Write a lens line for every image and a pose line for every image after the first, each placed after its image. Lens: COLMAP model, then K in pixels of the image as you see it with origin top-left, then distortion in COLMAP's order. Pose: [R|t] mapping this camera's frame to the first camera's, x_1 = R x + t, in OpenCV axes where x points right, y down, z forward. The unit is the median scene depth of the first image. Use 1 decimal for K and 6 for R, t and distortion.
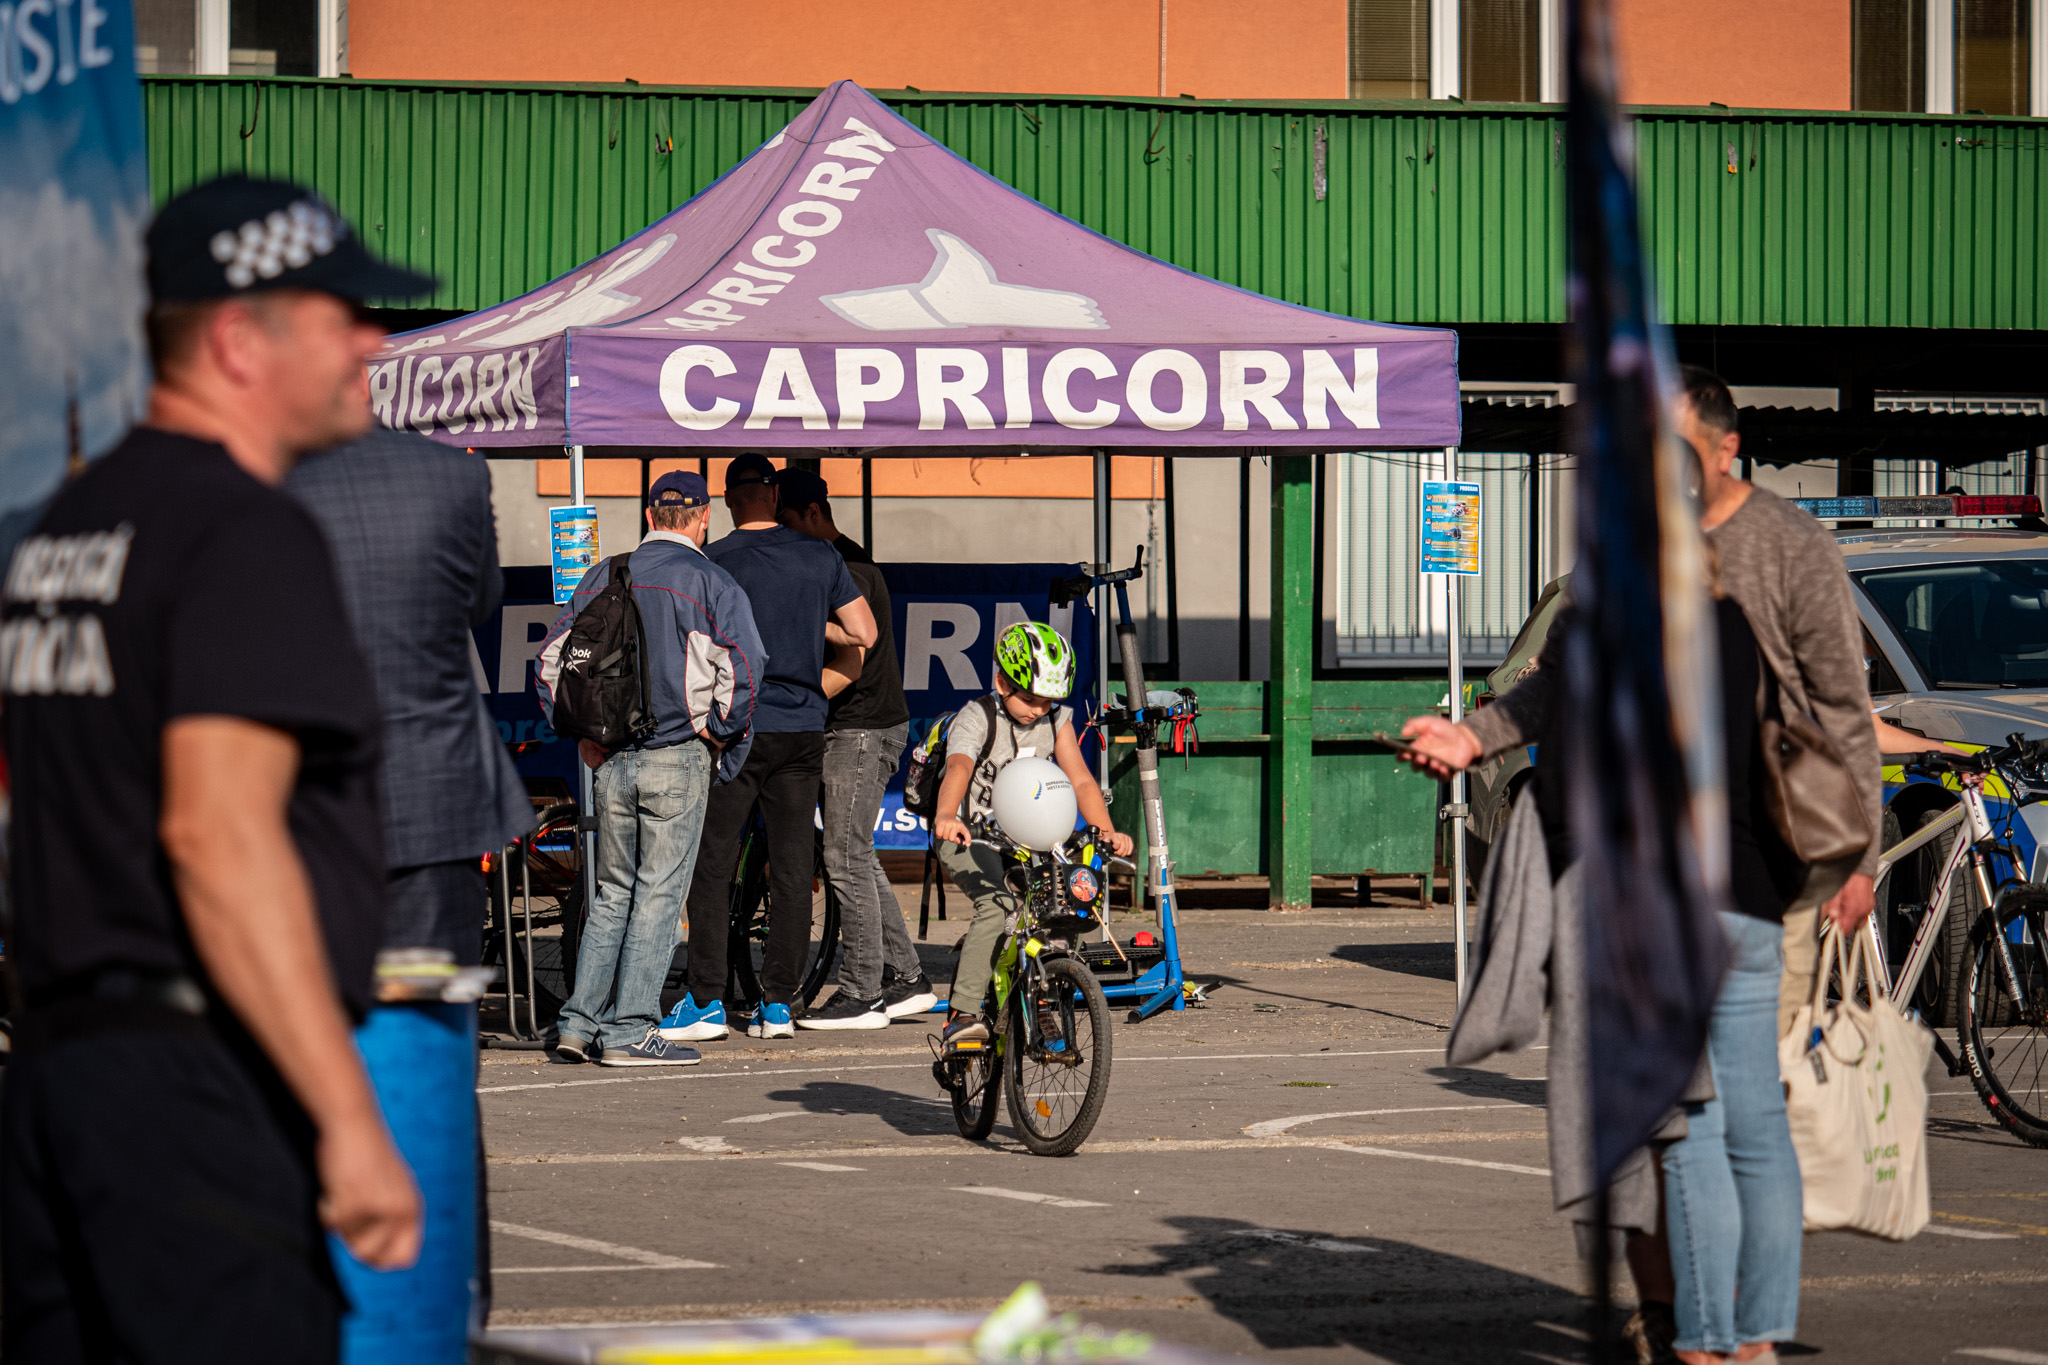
lens RADIAL K [[10013.4, 0, 1023.9], [0, 10013.4, 682.6], [0, 0, 1]] dist [-0.200616, 0.000000]
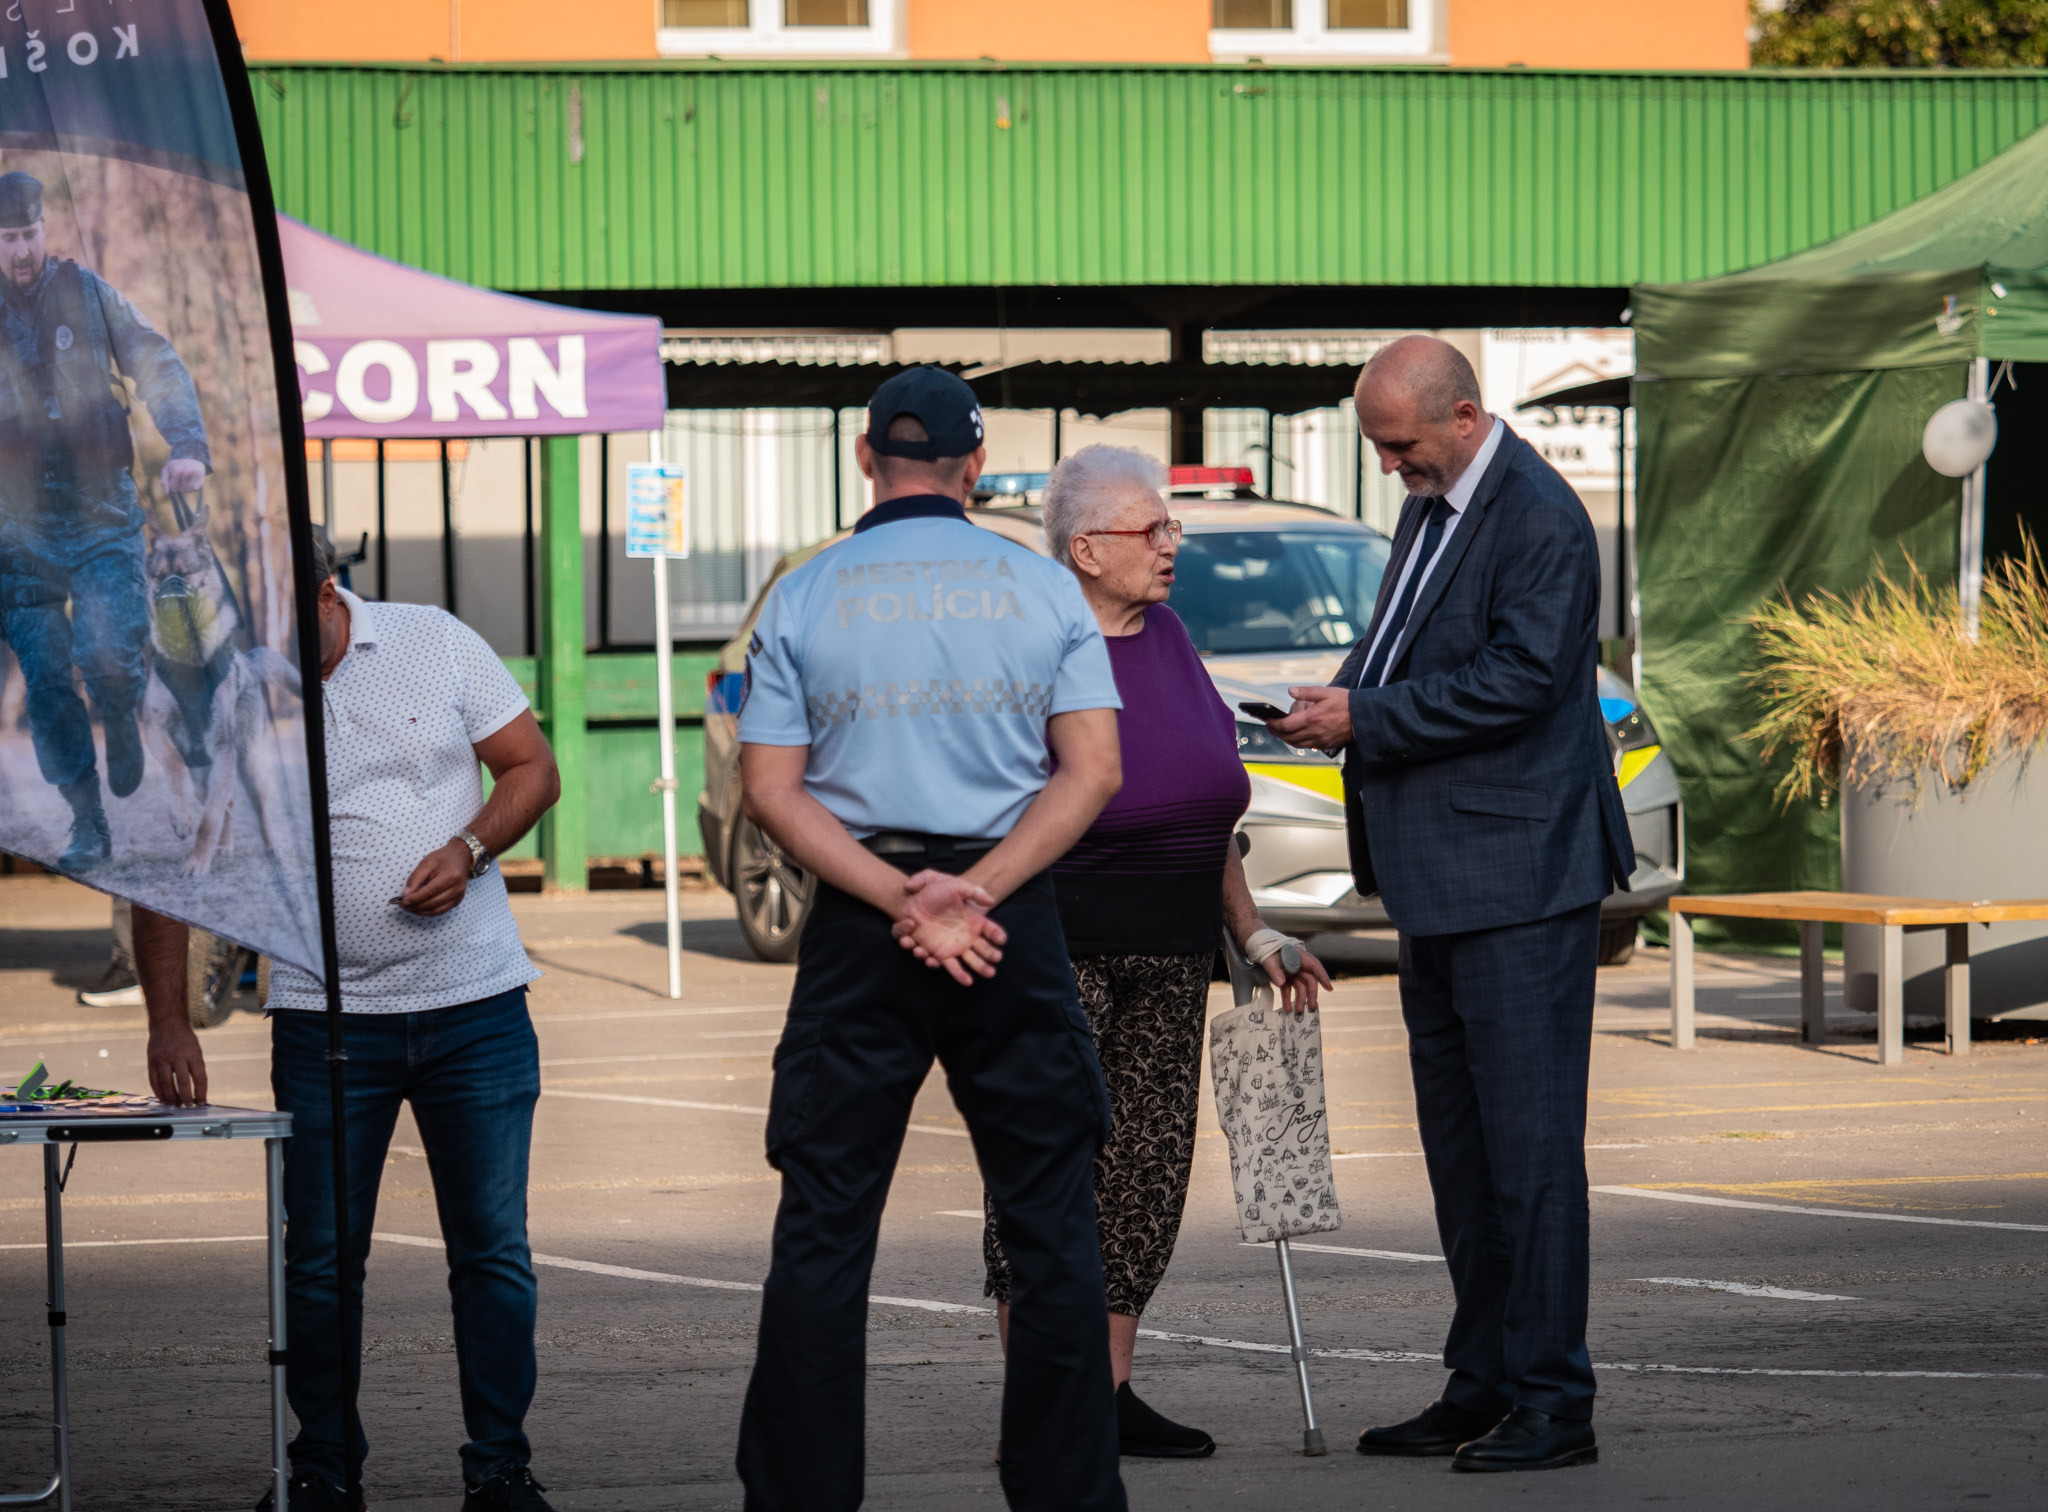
lens RADIAL K [[12352.6, 0, 1024.2], [0, 12352.6, 755.5], [0, 0, 1]] dist [-0.013514, 0.000000]
pose [[0.998623, -0.016261, 0.049884, 0.012432], [0.015819, 0.999832, 0.009232, -0.001012], [-0.050026, -0.008430, 0.998712, -0.206243]]
